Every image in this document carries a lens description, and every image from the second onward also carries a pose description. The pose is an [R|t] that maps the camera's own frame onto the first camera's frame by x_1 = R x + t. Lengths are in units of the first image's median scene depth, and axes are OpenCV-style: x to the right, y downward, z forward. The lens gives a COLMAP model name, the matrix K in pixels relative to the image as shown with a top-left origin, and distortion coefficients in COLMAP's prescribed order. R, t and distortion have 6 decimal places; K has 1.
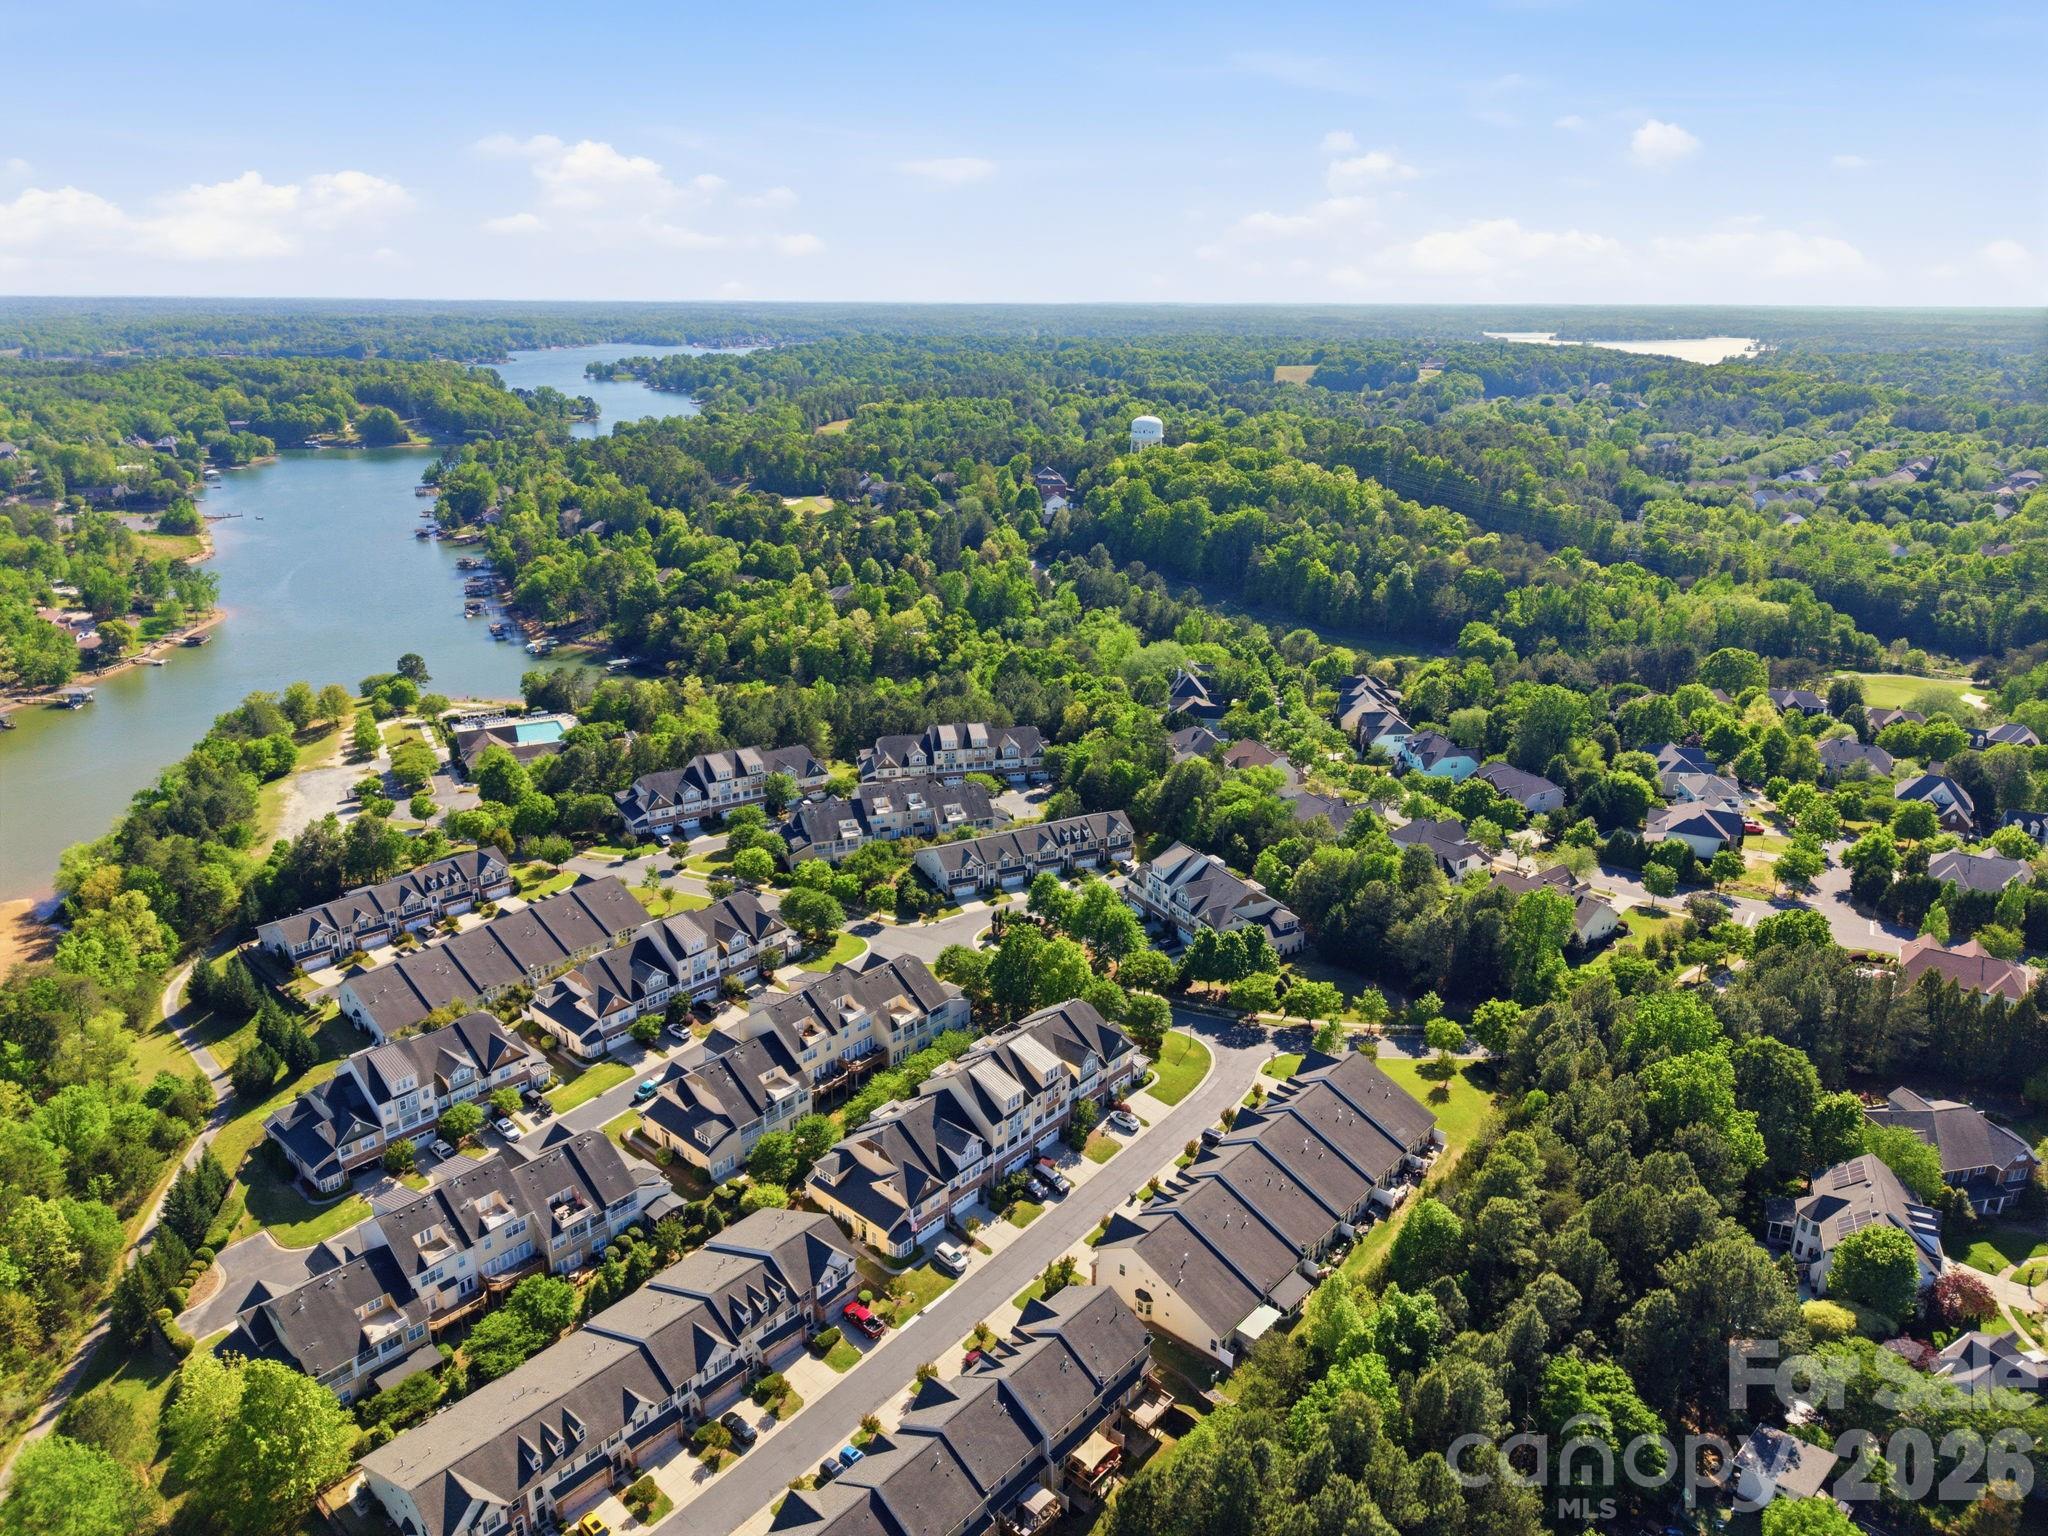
lens RADIAL K [[1374.5, 0, 1026.2], [0, 1374.5, 761.1], [0, 0, 1]] dist [0.027852, -0.025226]
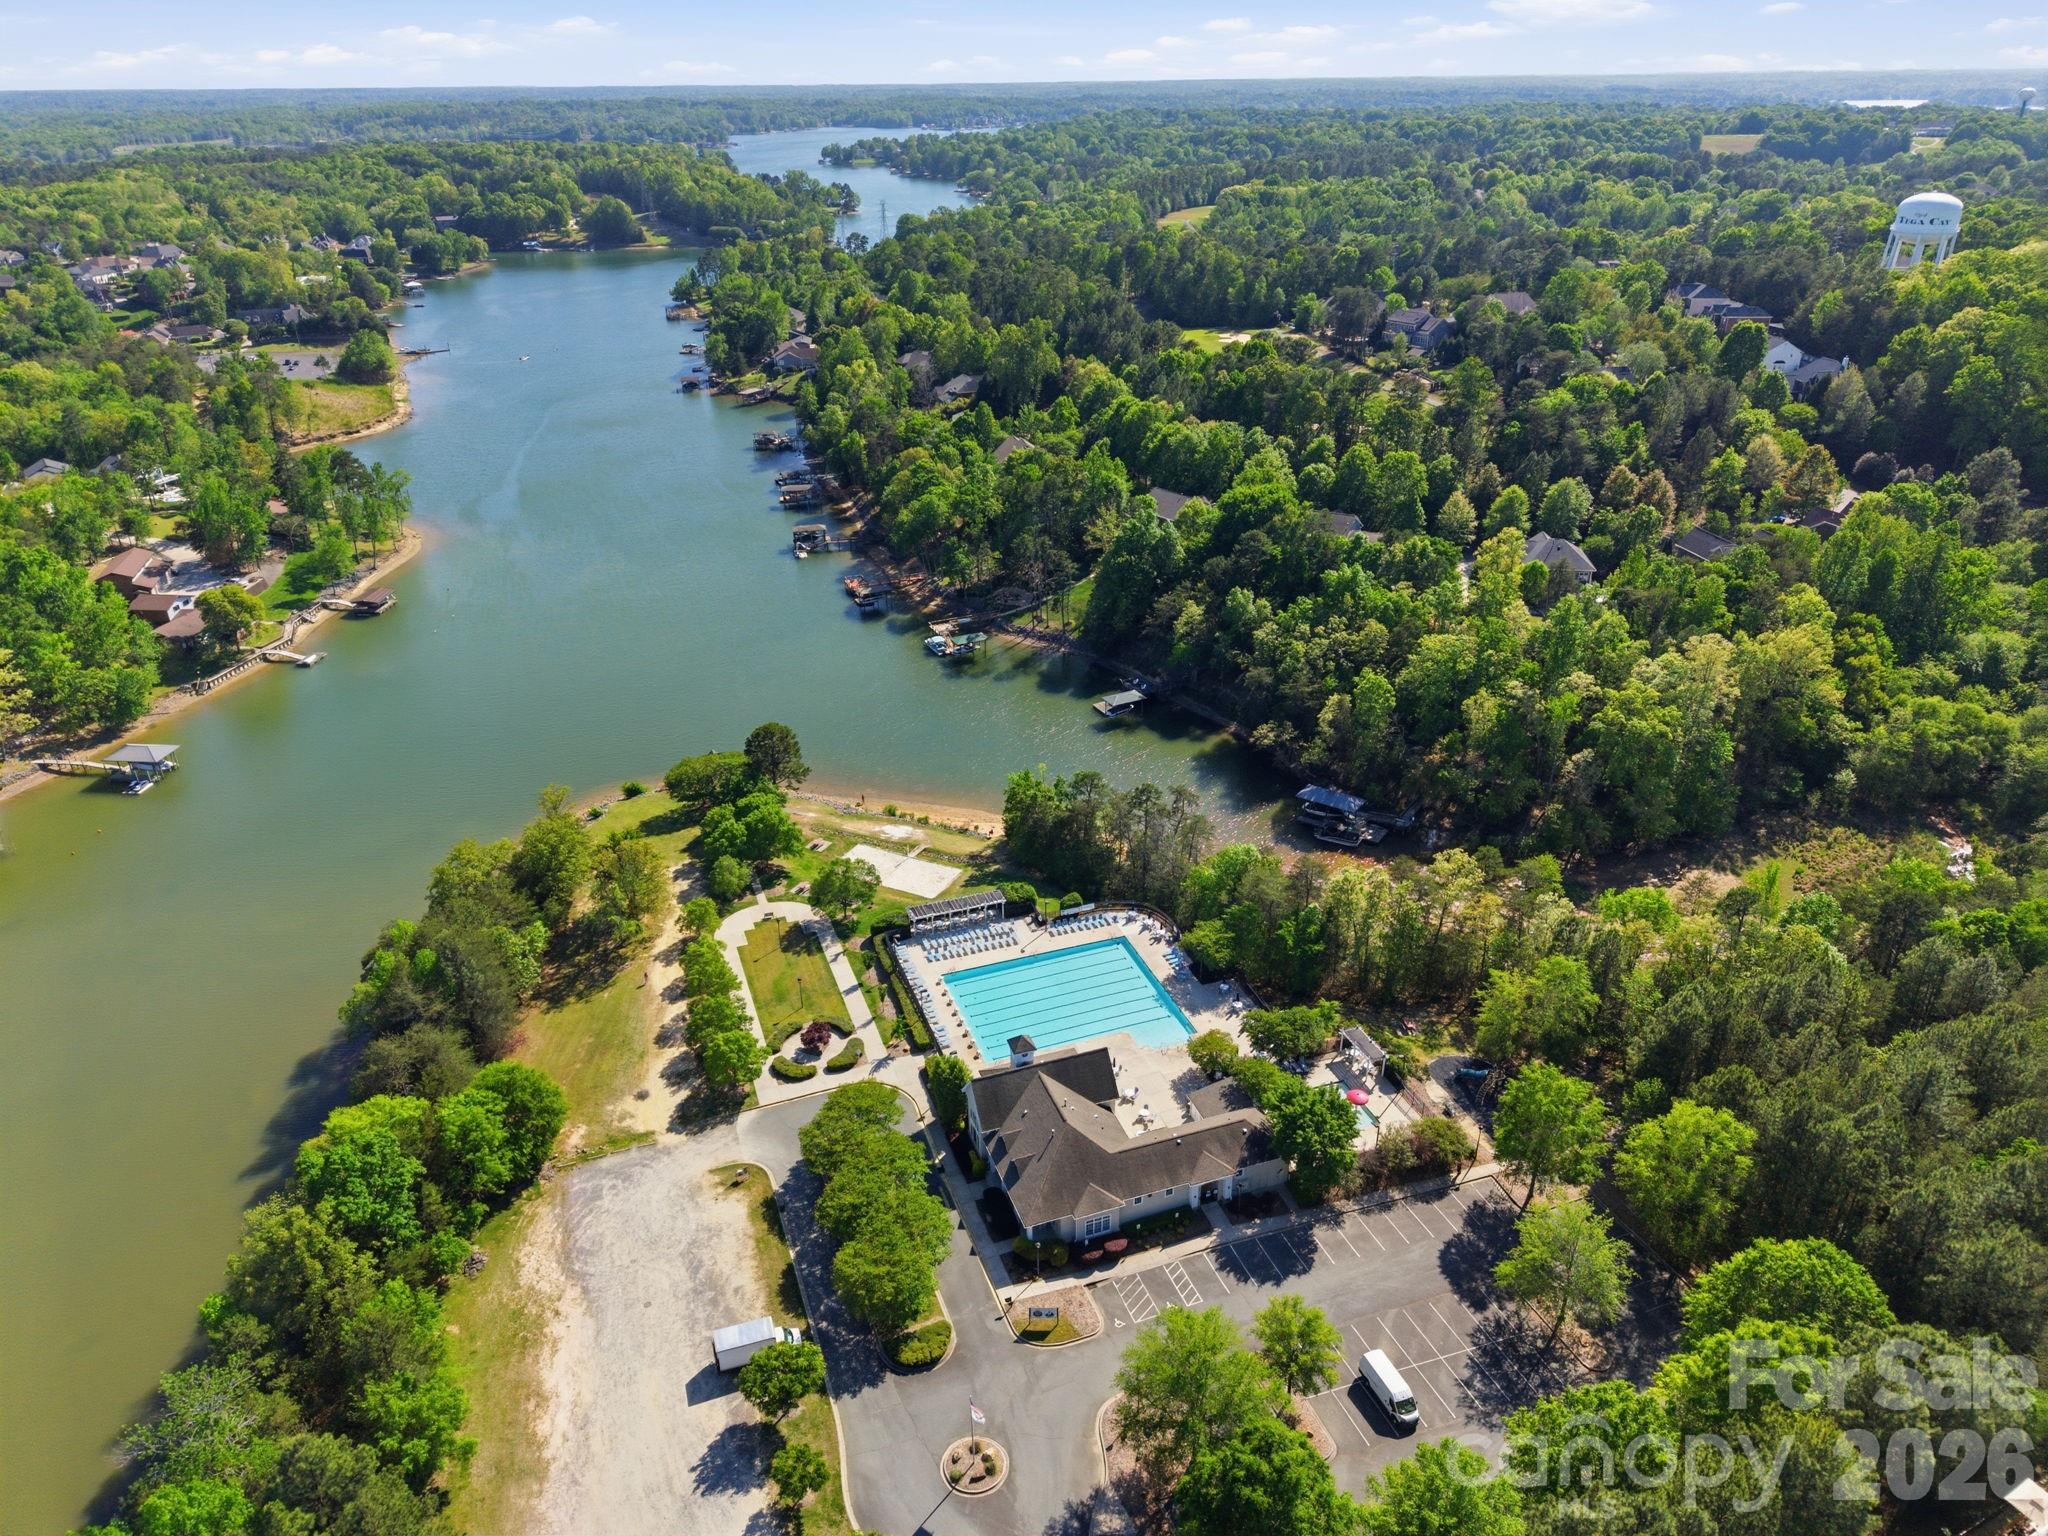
lens RADIAL K [[1374.5, 0, 1028.3], [0, 1374.5, 771.9], [0, 0, 1]] dist [0.027852, -0.025226]
pose [[0.990602, 0.047357, -0.128318, -0.219647], [-0.028796, 0.989329, 0.142823, -0.097049], [0.133712, -0.137786, 0.981395, 0.405444]]
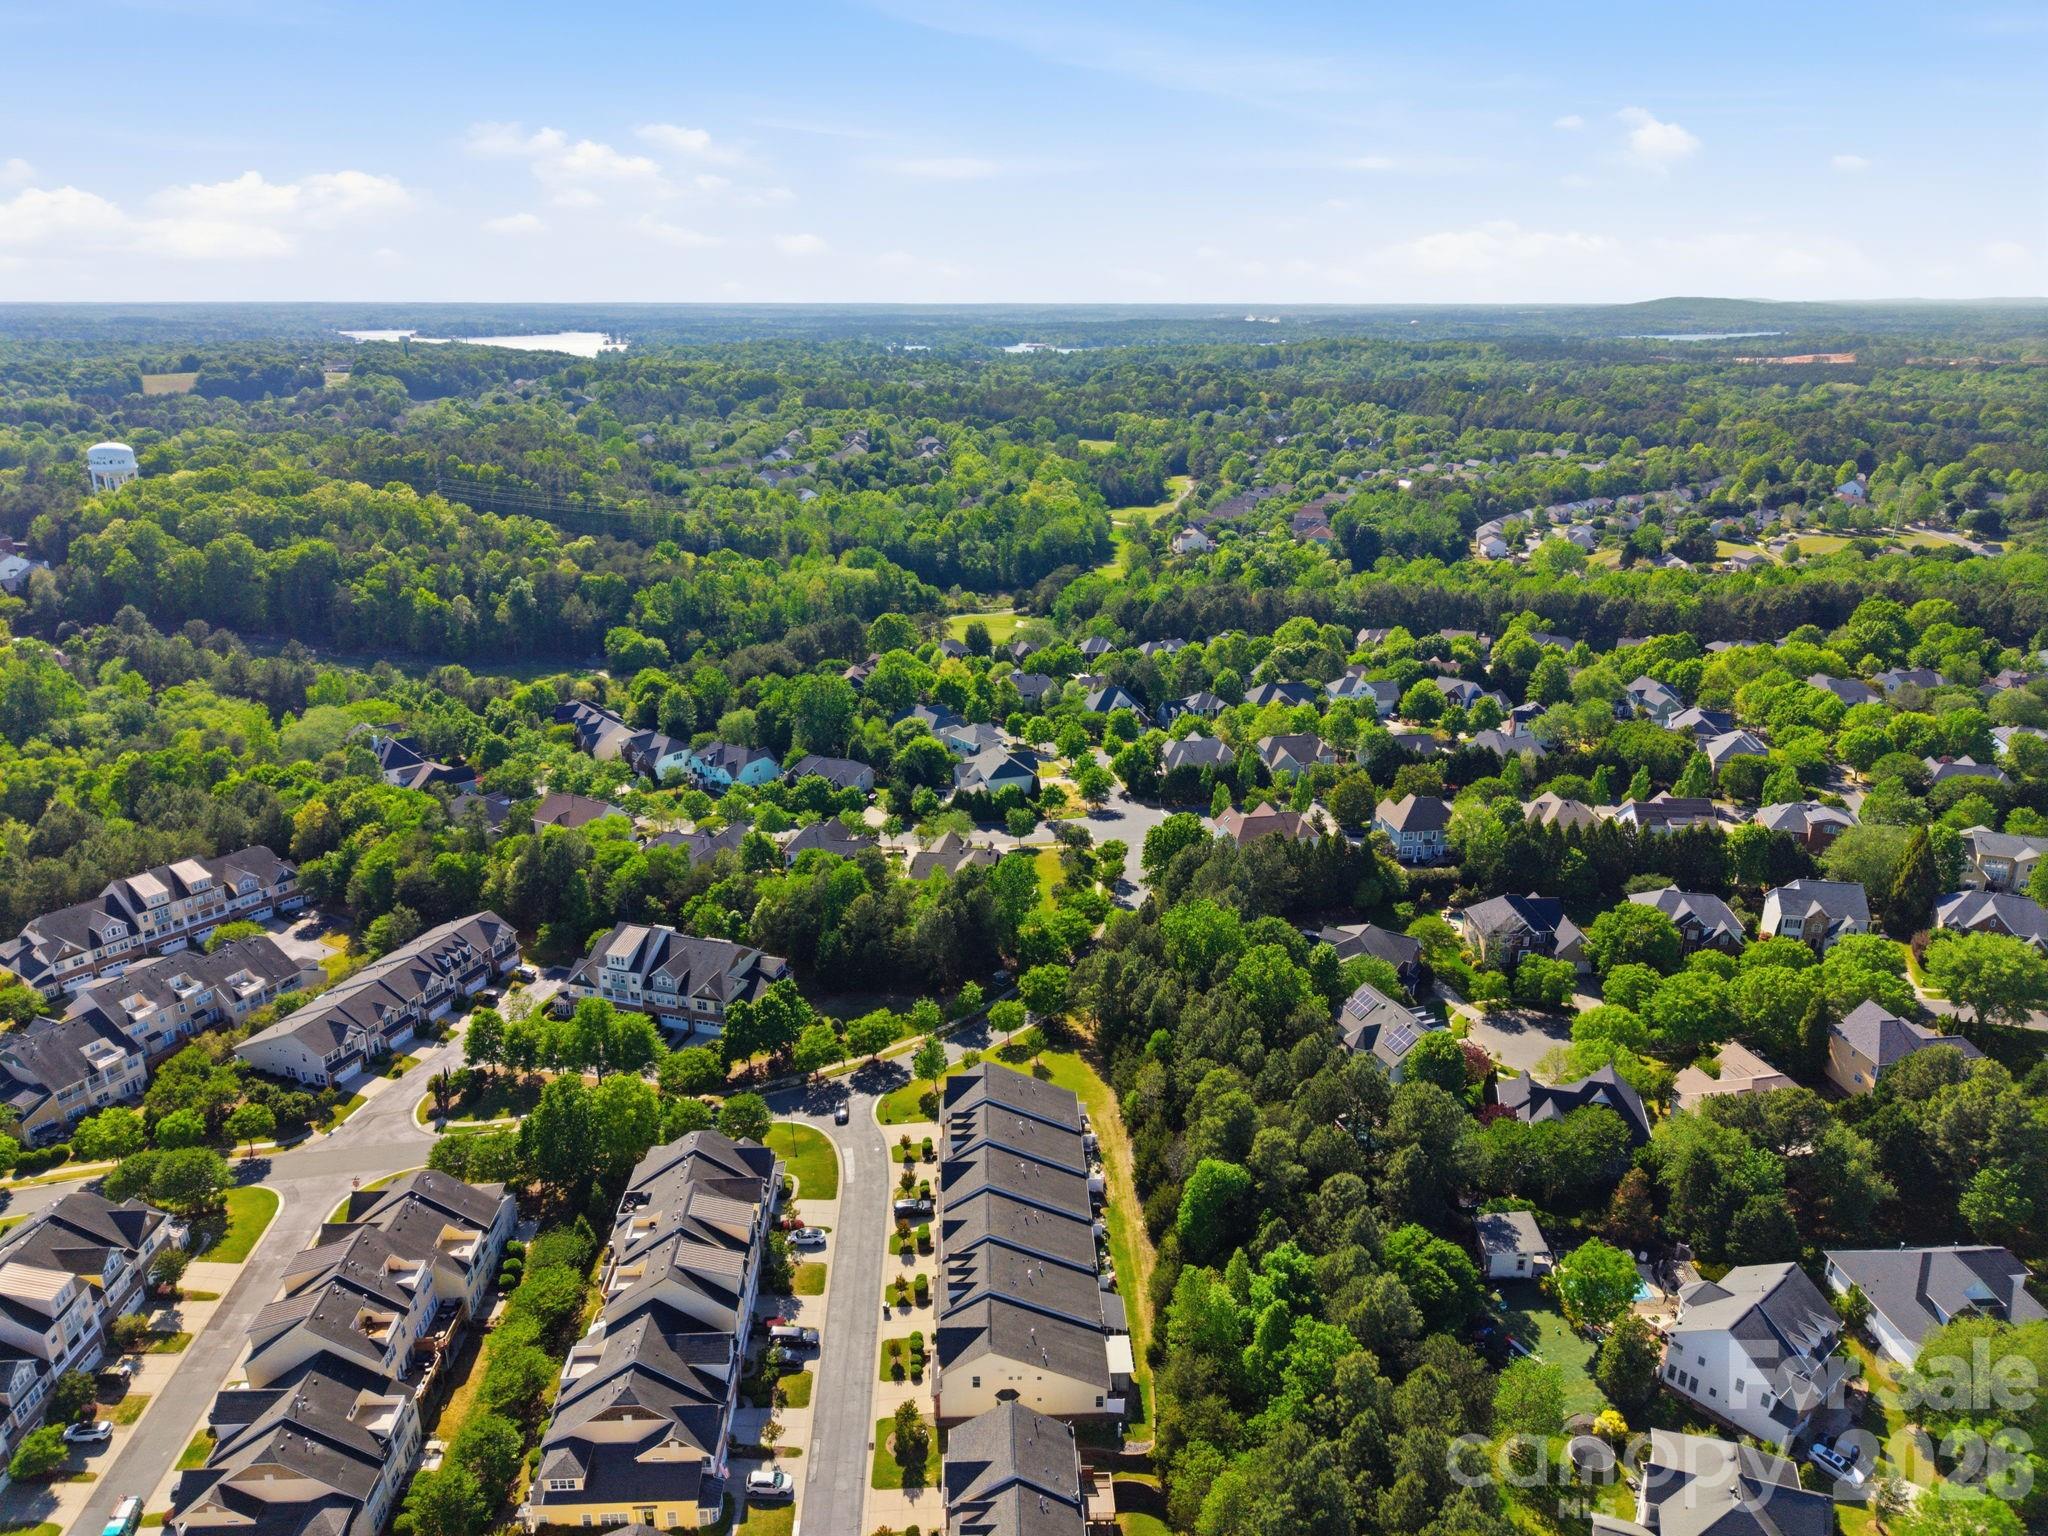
lens RADIAL K [[1374.5, 0, 1025.1], [0, 1374.5, 768.3], [0, 0, 1]] dist [0.027852, -0.025226]
pose [[0.714279, -0.228247, 0.661596, -0.124668], [0.223610, 0.970203, 0.093299, -0.028677], [-0.663178, 0.081298, 0.744034, 0.084744]]
